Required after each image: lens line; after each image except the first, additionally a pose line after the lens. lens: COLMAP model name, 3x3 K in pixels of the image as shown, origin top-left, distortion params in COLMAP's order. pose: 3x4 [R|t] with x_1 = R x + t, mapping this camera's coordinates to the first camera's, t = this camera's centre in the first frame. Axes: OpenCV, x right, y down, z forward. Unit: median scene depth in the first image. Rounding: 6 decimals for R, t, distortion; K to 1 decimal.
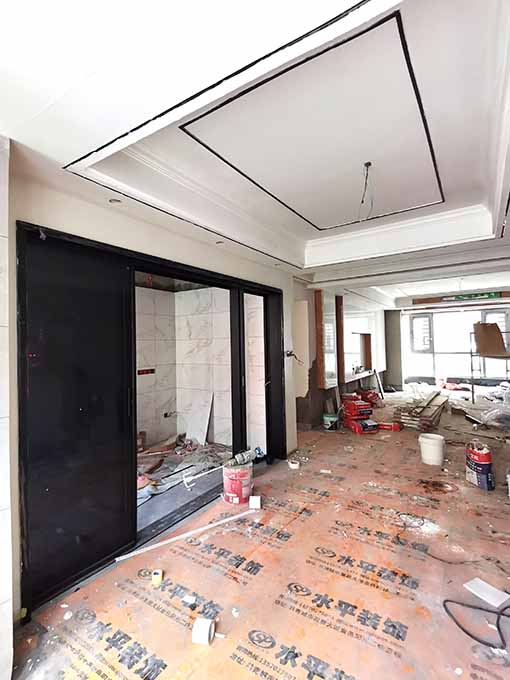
lens RADIAL K [[339.9, 0, 255.0], [0, 339.9, 340.0], [0, 0, 1]] dist [0.020098, -0.000024]
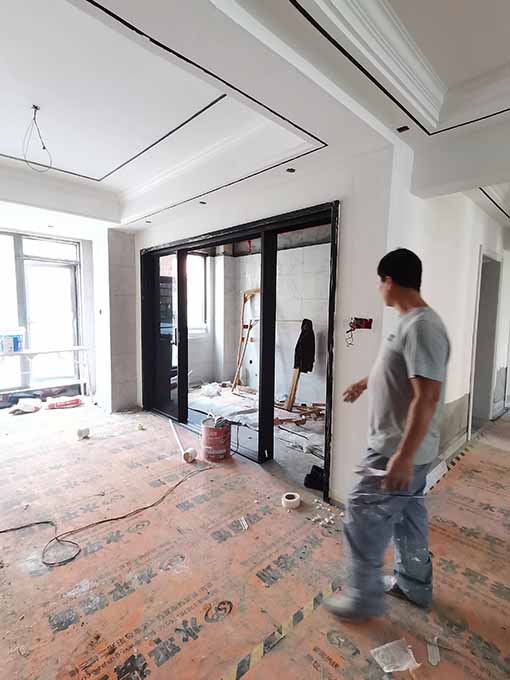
lens RADIAL K [[339.9, 0, 255.0], [0, 339.9, 340.0], [0, 0, 1]] dist [0.020098, -0.000024]
pose [[-0.233260, 0.110274, -0.966142, 0.834161], [0.002404, 0.993611, 0.112829, 0.009267], [0.972411, 0.023996, -0.232035, 1.292431]]
